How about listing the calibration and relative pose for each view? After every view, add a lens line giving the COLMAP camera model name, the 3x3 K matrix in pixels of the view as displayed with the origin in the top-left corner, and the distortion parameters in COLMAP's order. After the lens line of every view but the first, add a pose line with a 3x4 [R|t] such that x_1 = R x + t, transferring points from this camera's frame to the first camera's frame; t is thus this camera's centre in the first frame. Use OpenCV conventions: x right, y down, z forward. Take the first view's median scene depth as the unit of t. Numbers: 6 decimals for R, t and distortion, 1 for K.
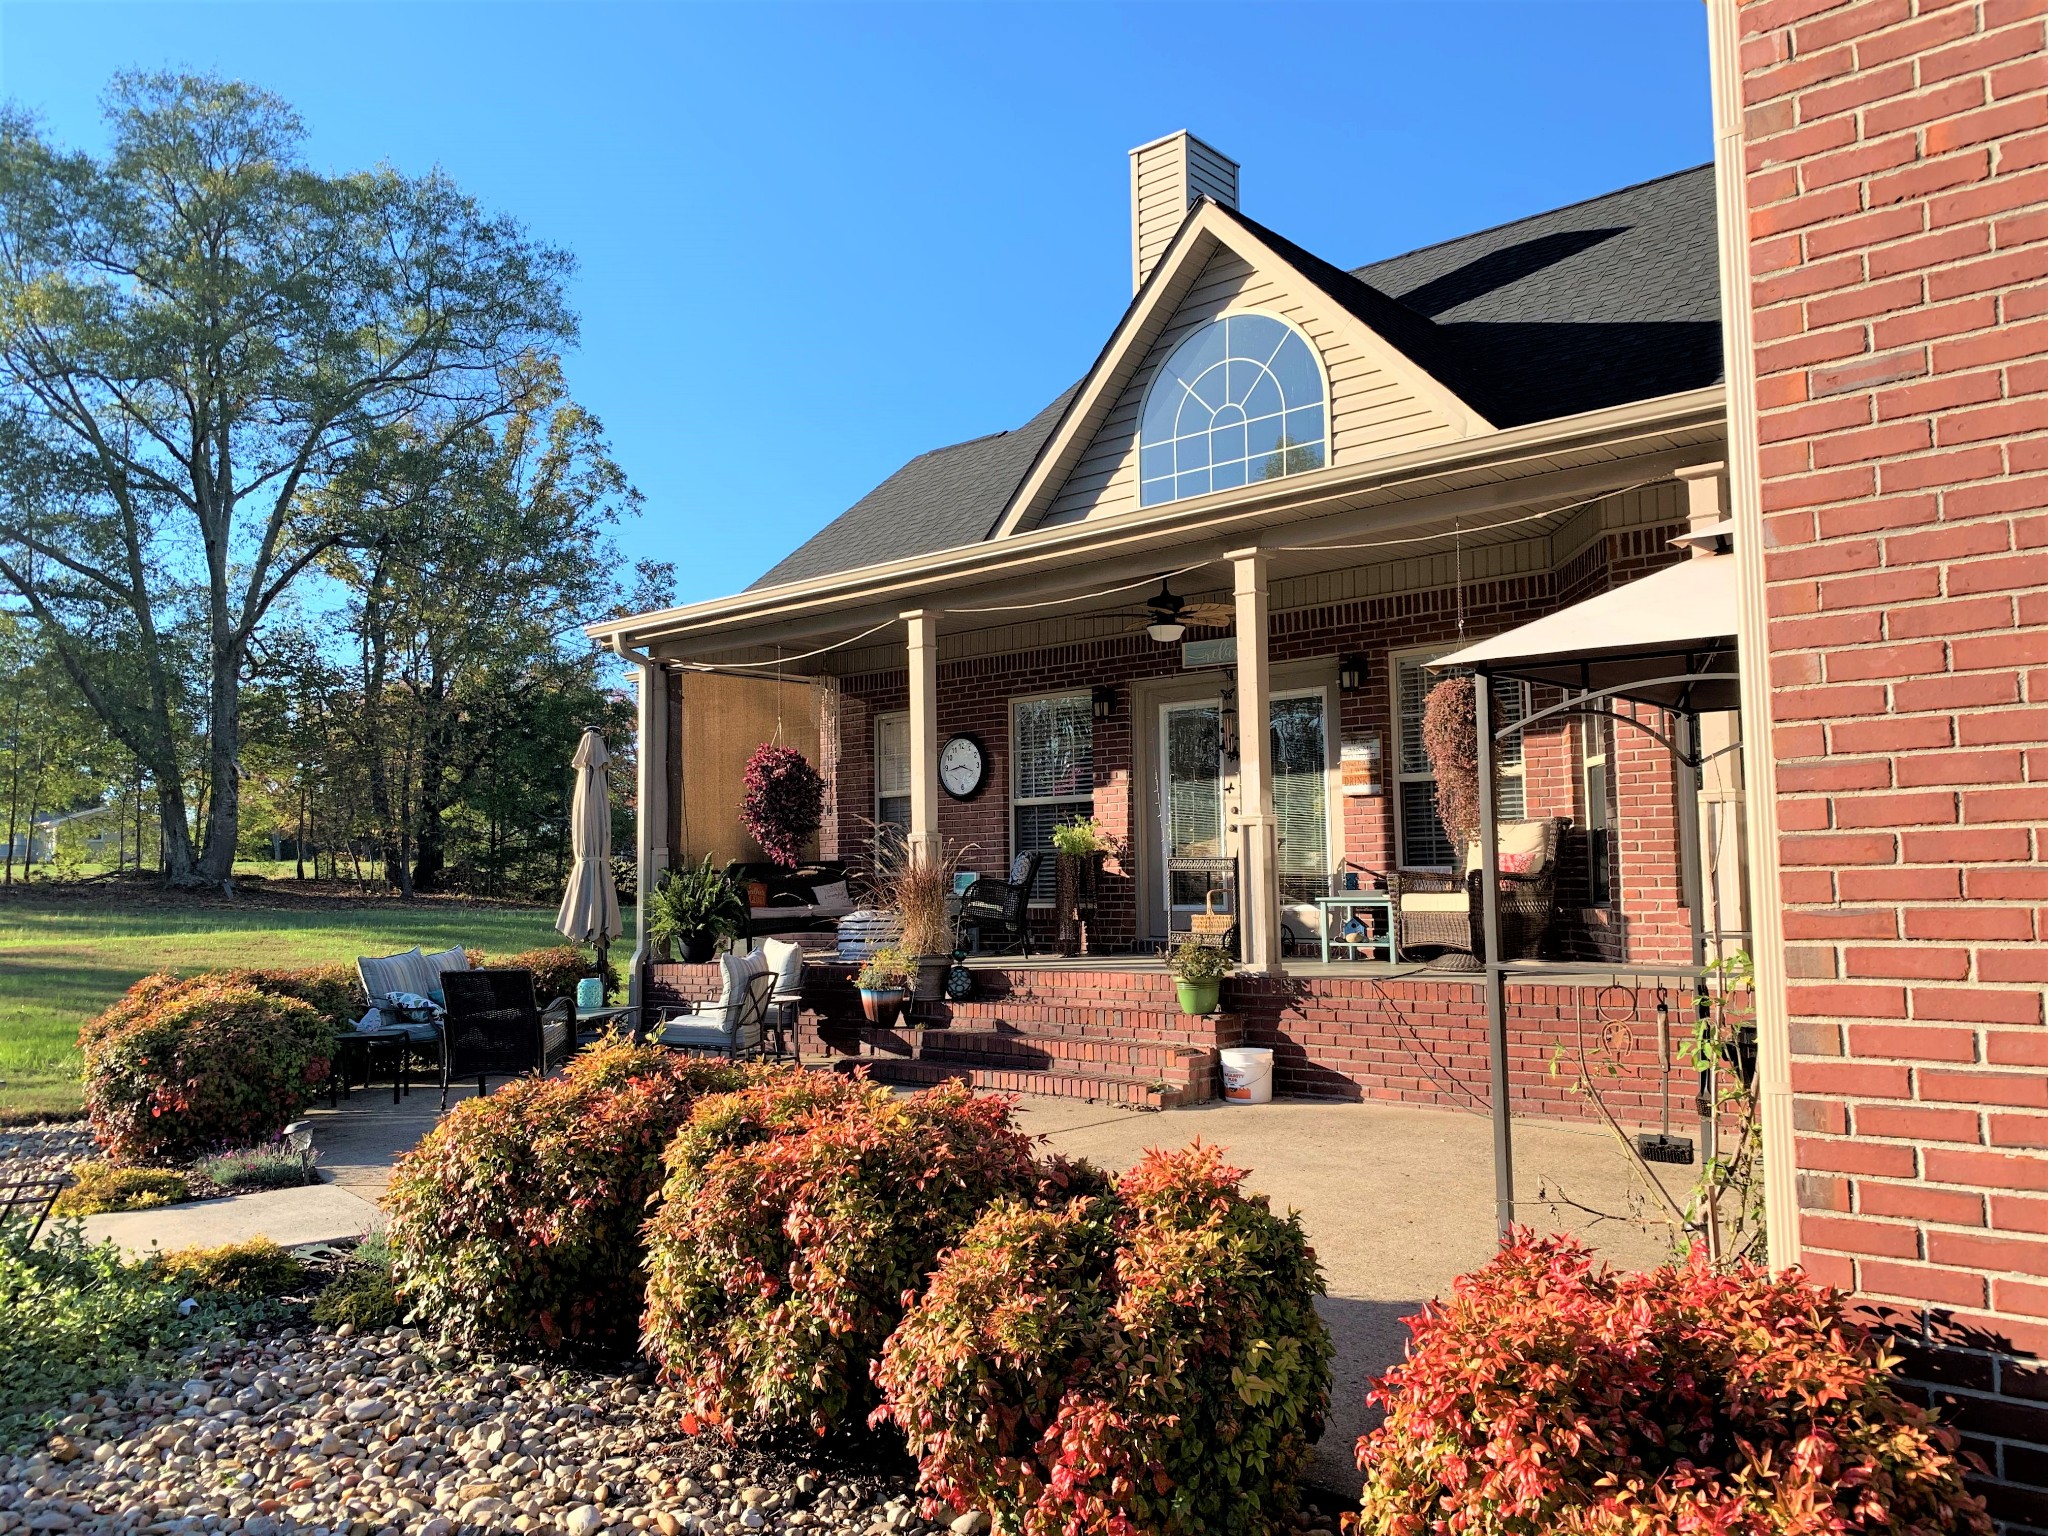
lens RADIAL K [[1582.2, 0, 1018.2], [0, 1582.2, 771.2], [0, 0, 1]] dist [0.000081, -0.009735]
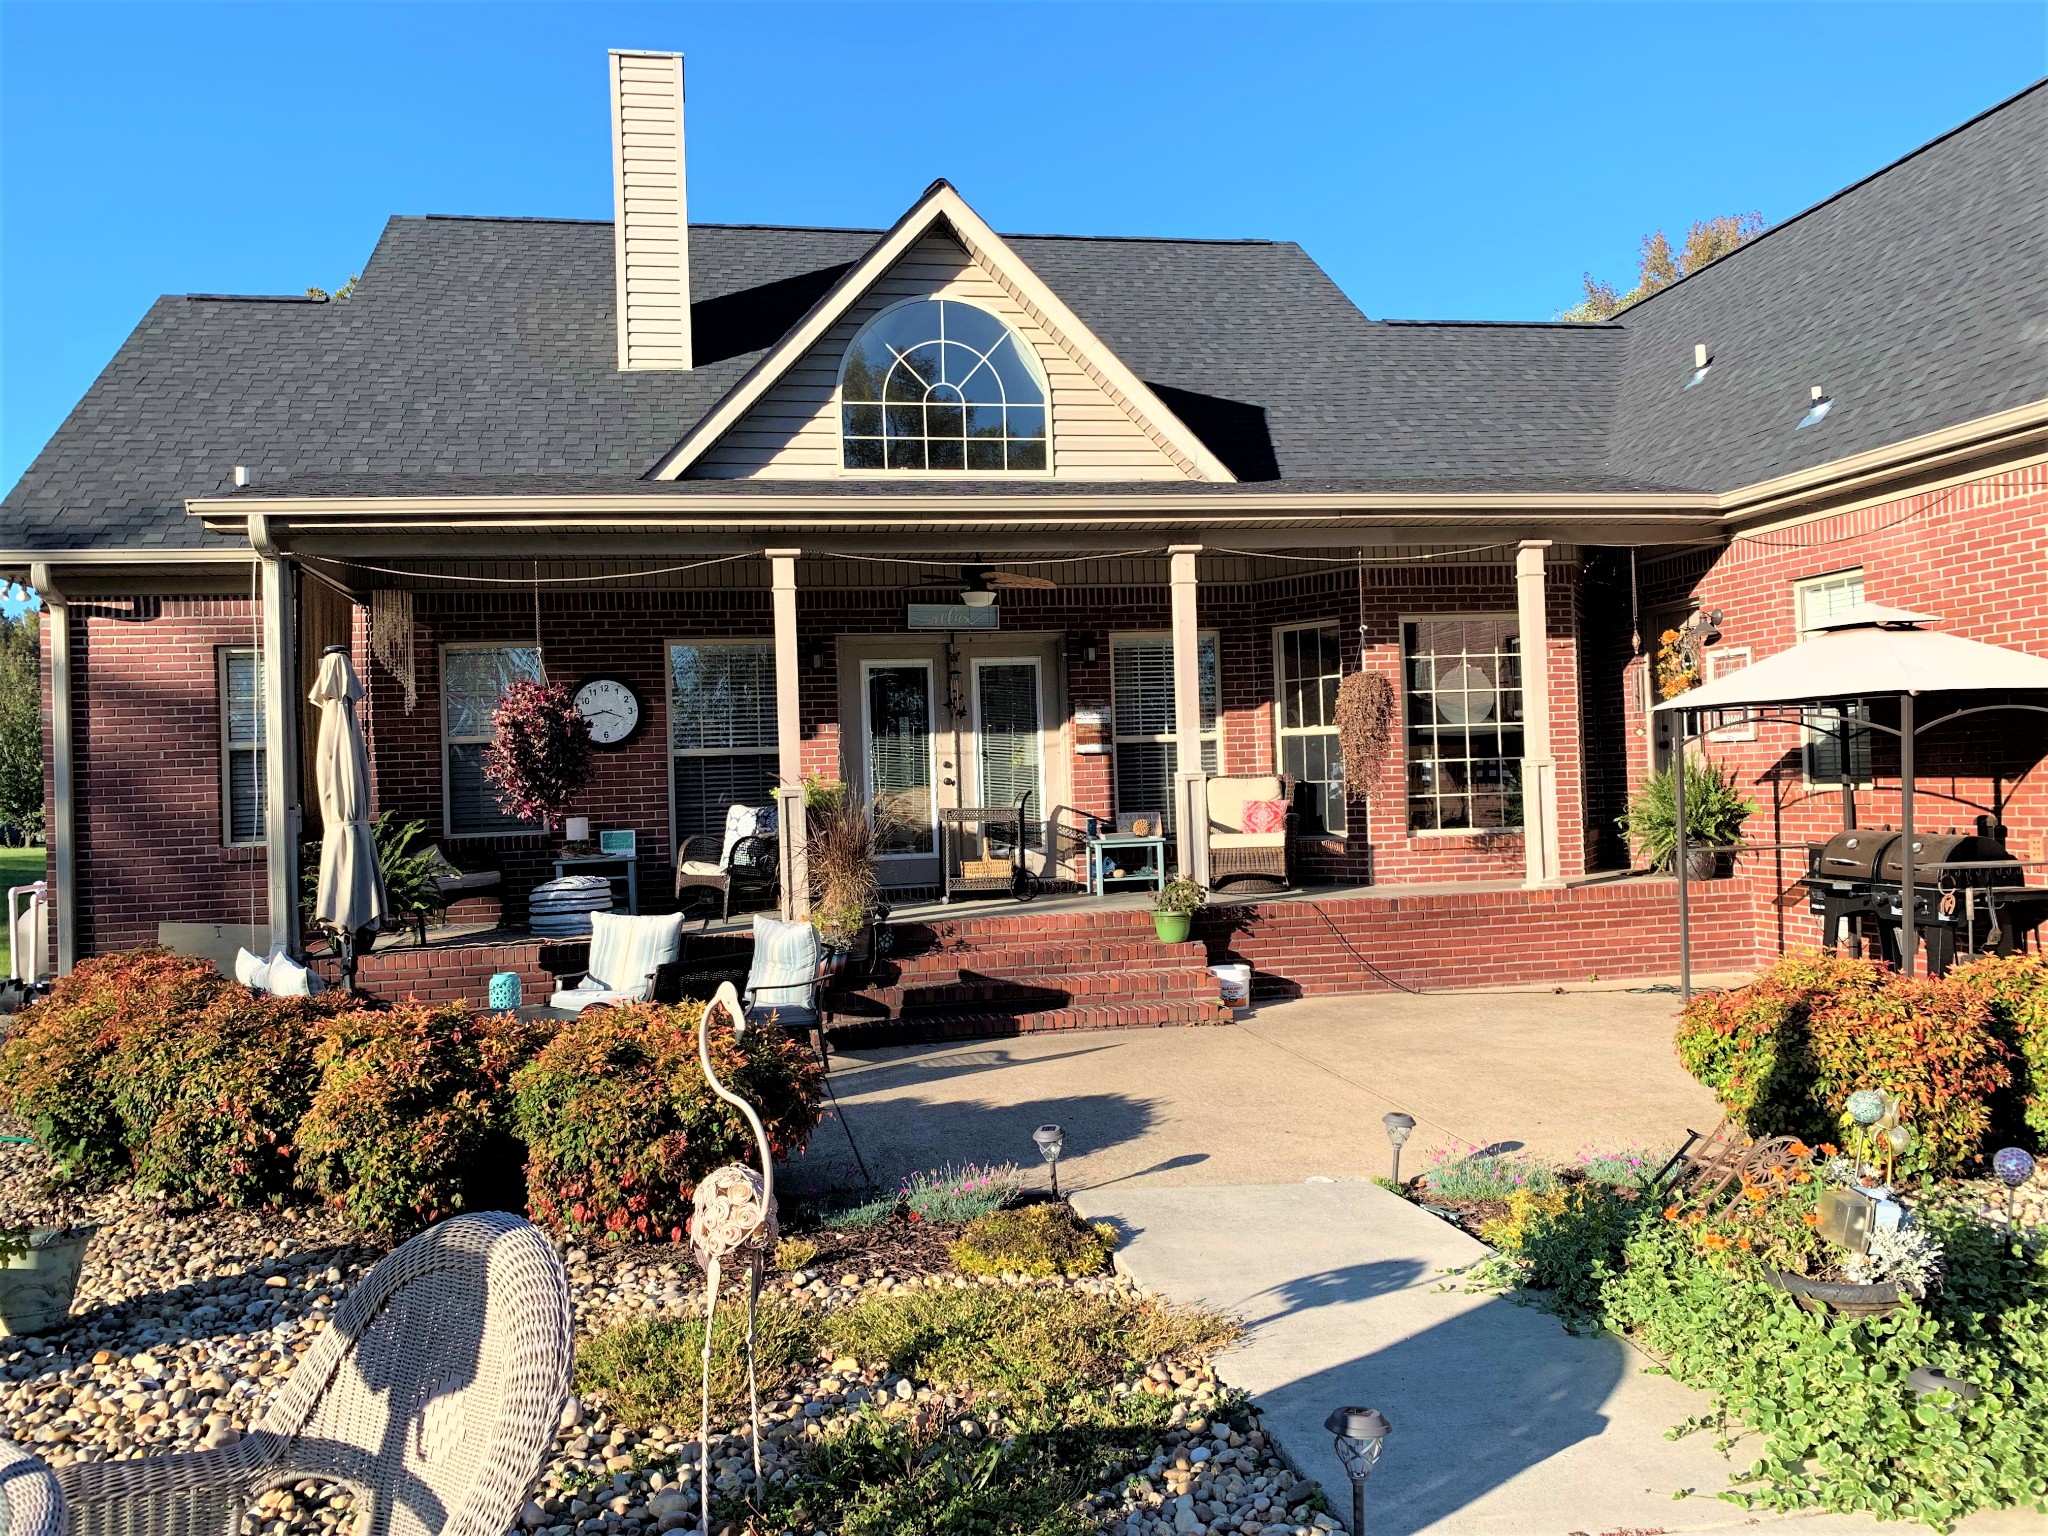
lens RADIAL K [[1582.2, 0, 1088.6], [0, 1582.2, 761.1], [0, 0, 1]] dist [0.000081, -0.009735]
pose [[0.597517, 0.009155, 0.801804, -0.702230], [-0.030841, 0.999457, 0.011570, 0.007334], [-0.801263, -0.031642, 0.597475, 0.294479]]
